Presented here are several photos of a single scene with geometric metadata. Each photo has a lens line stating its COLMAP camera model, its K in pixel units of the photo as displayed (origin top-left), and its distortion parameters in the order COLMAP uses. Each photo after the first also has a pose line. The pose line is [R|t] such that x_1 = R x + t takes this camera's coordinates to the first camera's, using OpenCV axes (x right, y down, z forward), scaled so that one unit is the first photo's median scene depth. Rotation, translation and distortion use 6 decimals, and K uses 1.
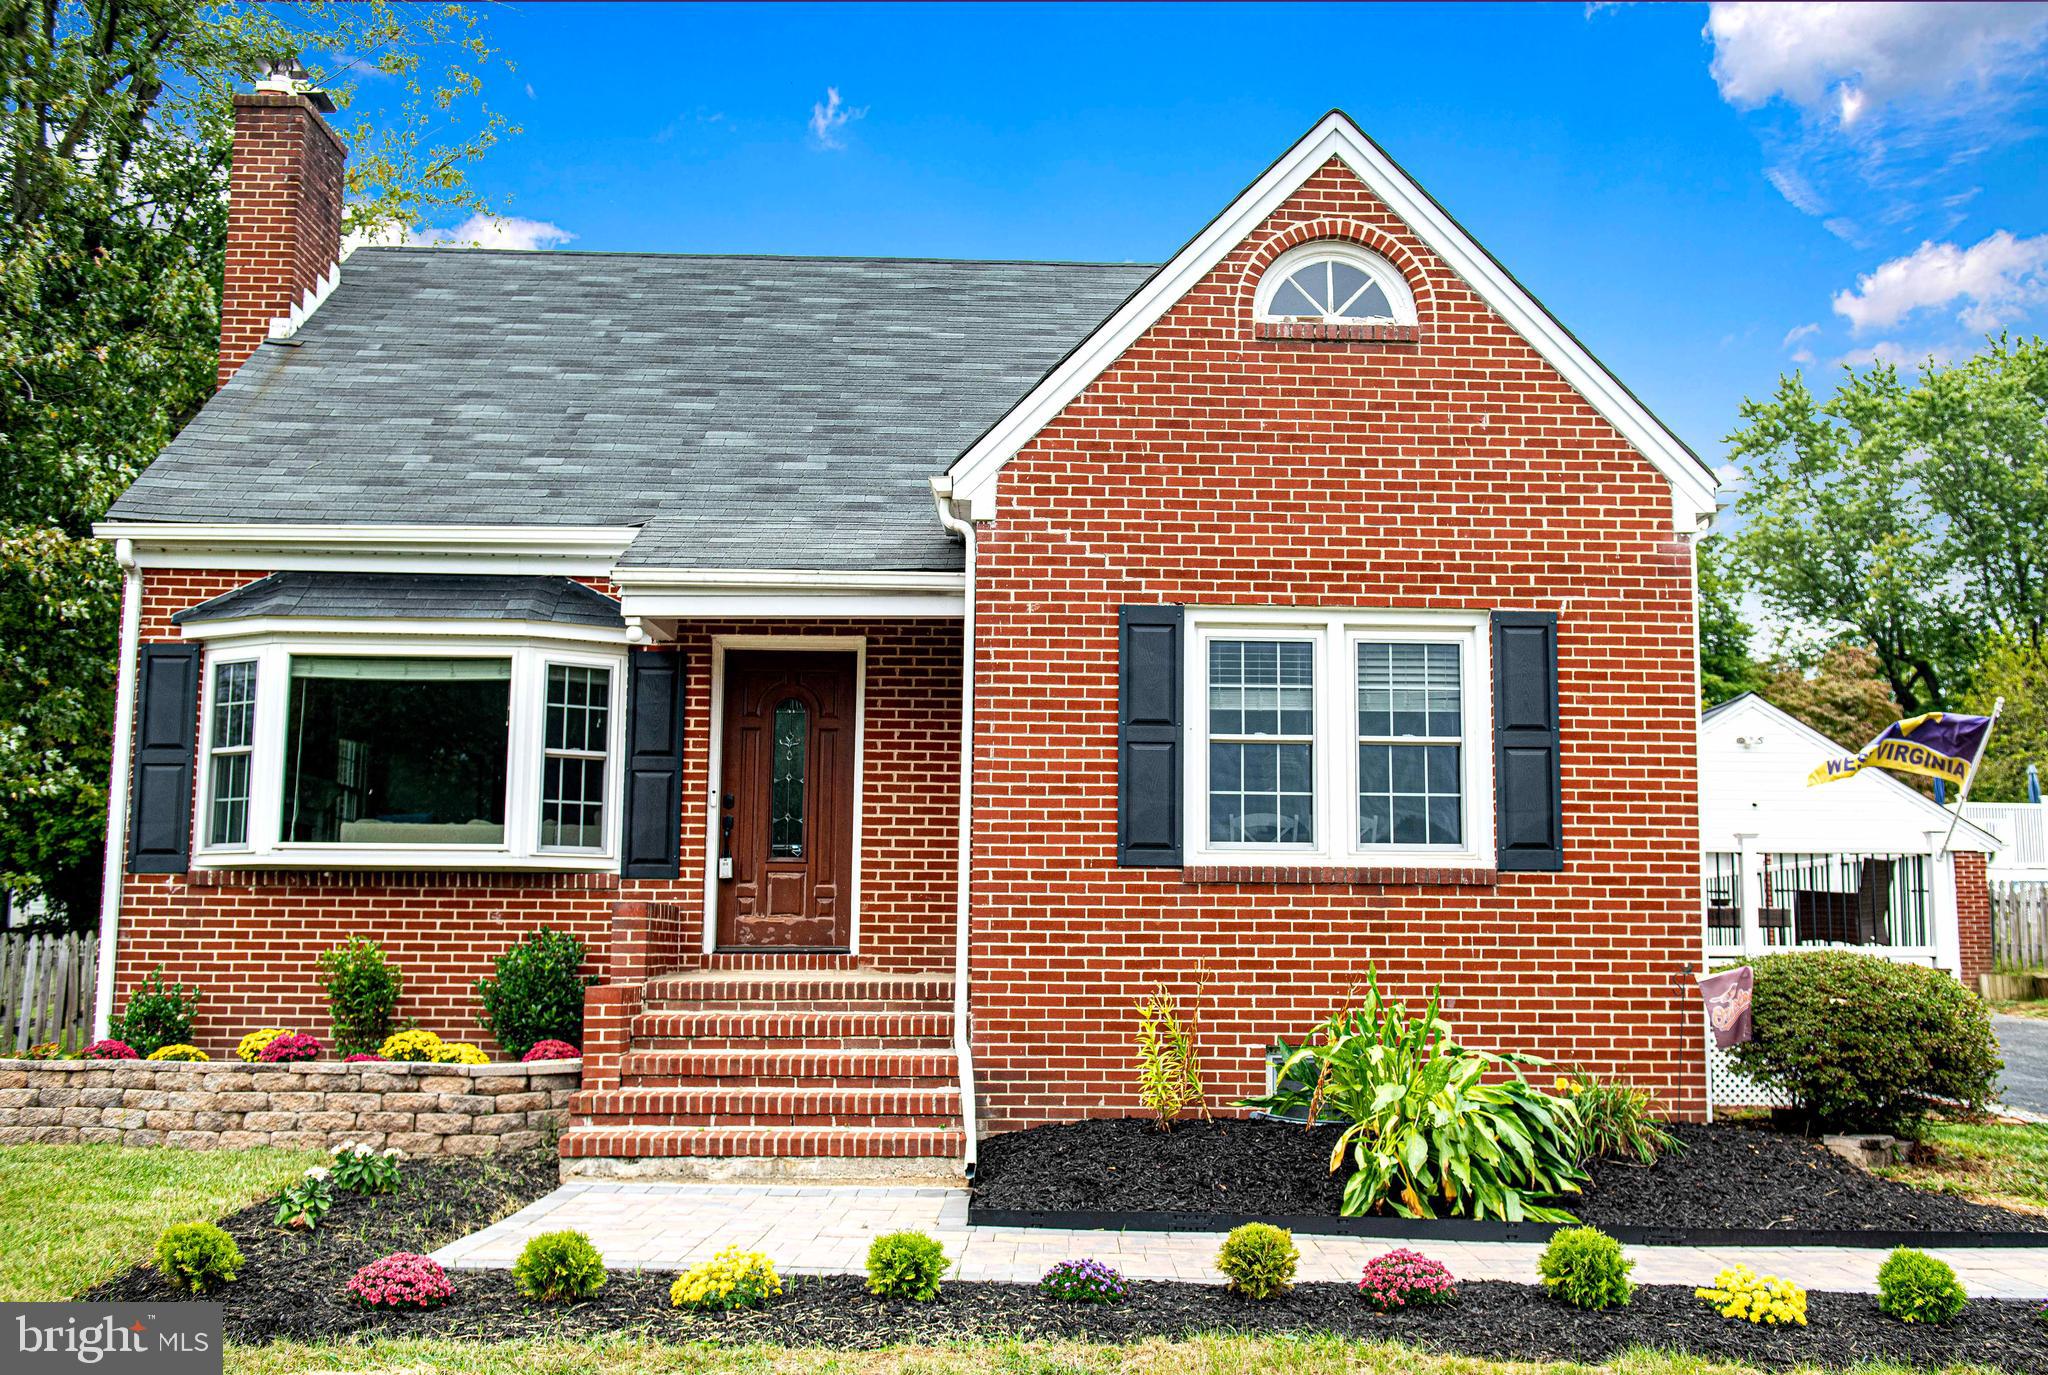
lens RADIAL K [[1860.8, 0, 1099.3], [0, 1860.8, 720.8], [0, 0, 1]] dist [-0.011745, 0.000000]
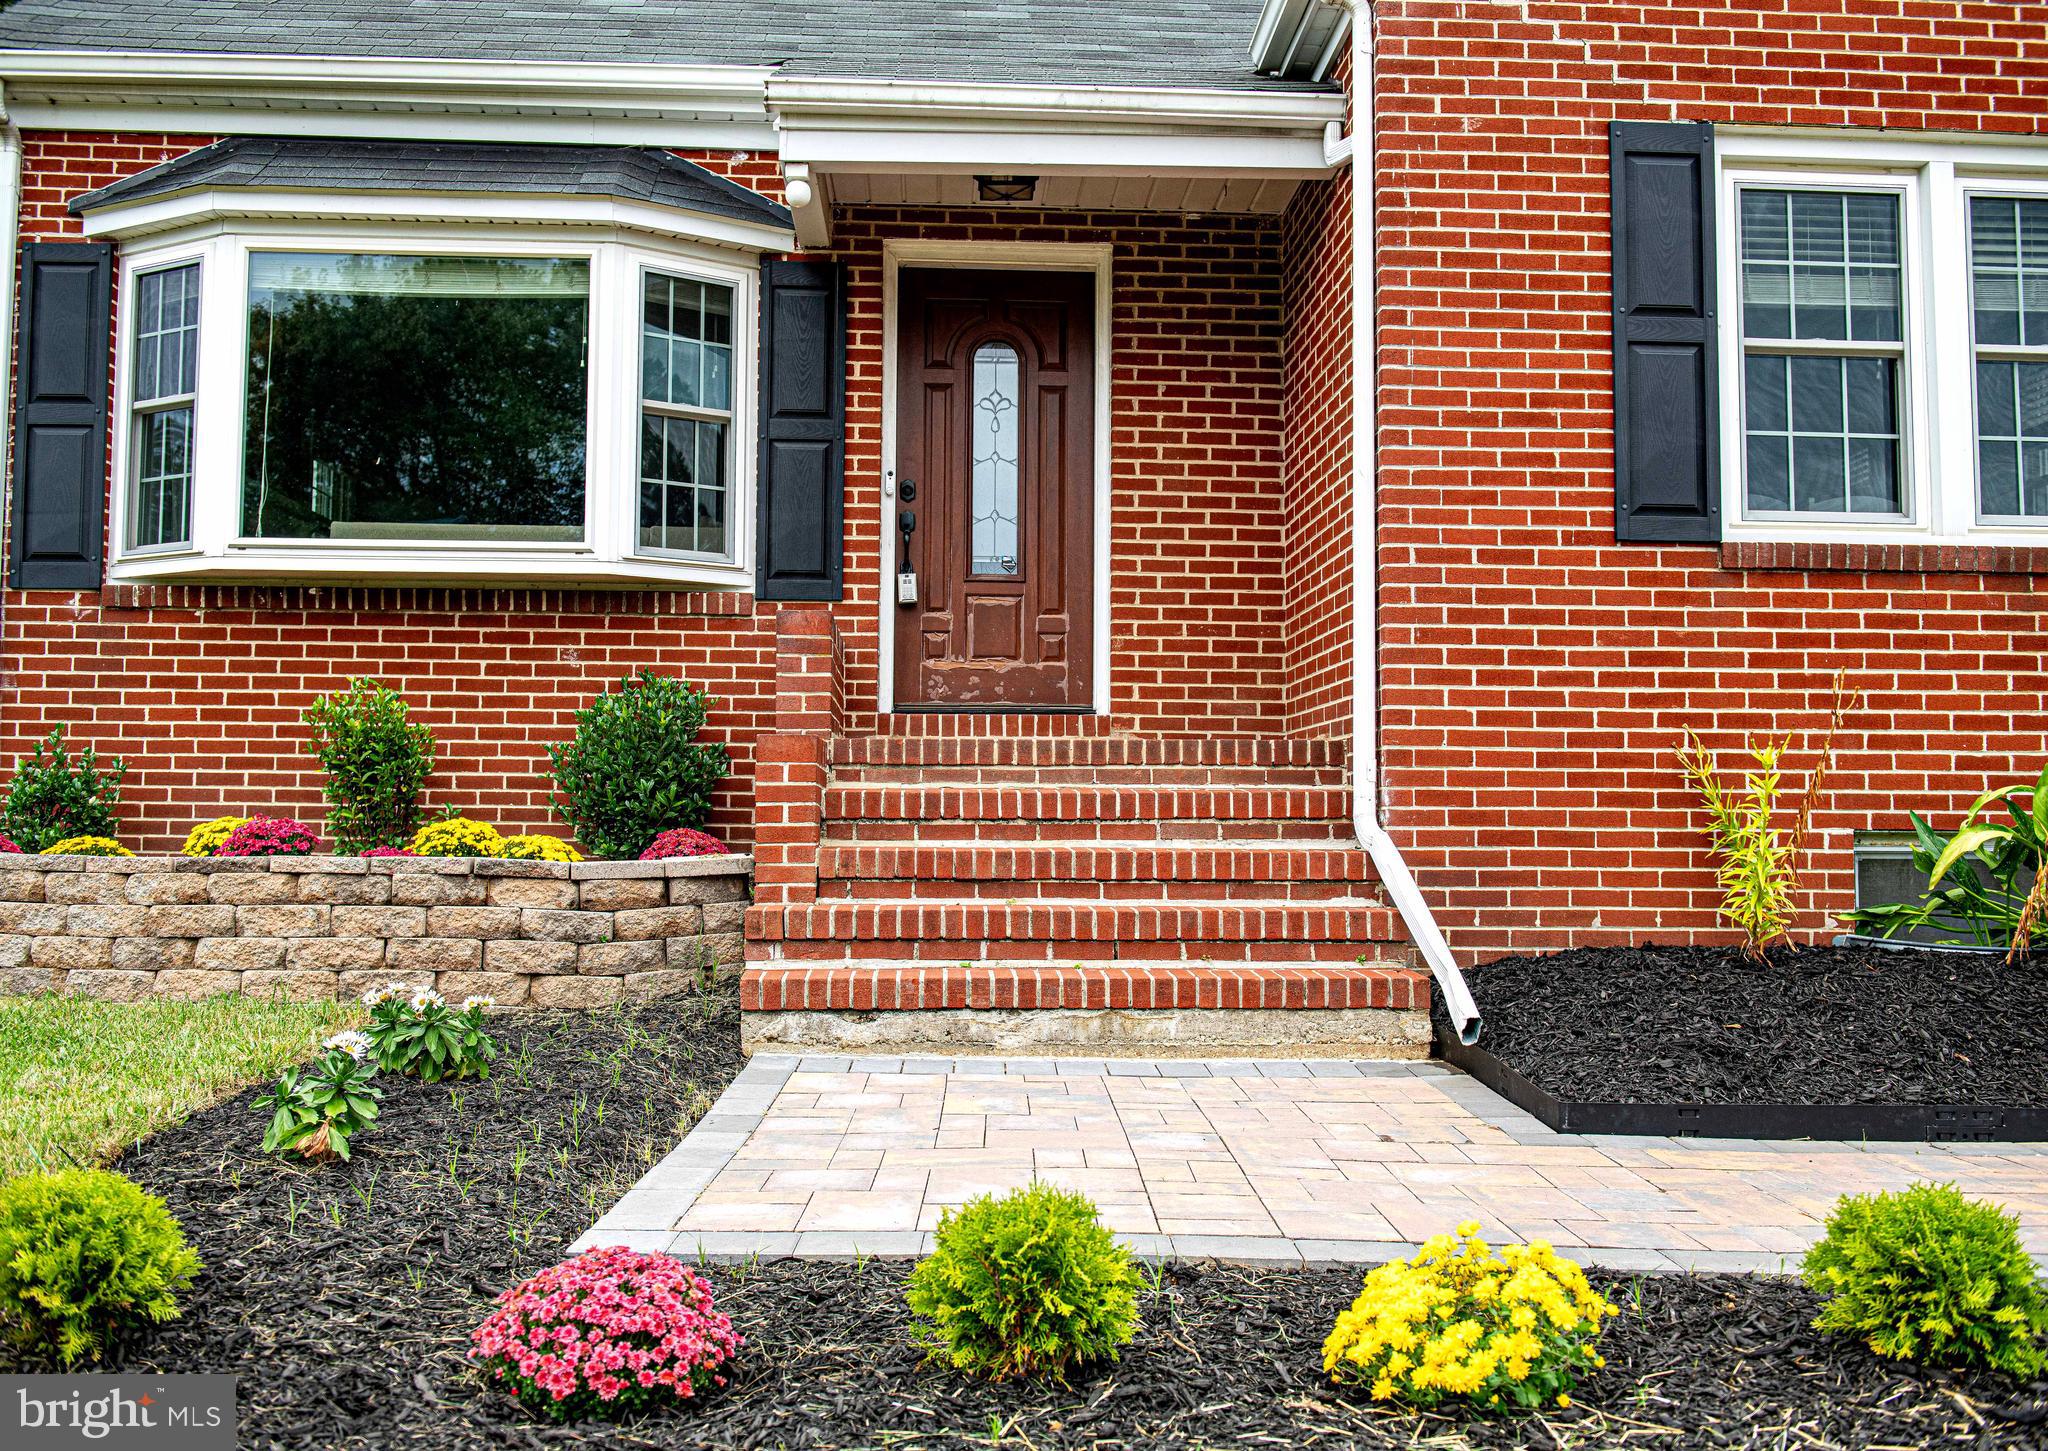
lens RADIAL K [[1775.4, 0, 1039.9], [0, 1775.4, 711.8], [0, 0, 1]] dist [-0.014281, -0.006090]
pose [[0.999886, 0.000460, 0.015108, -0.184225], [-0.001375, 0.998160, 0.060611, 0.096194], [-0.015052, -0.060625, 0.998047, 0.402520]]
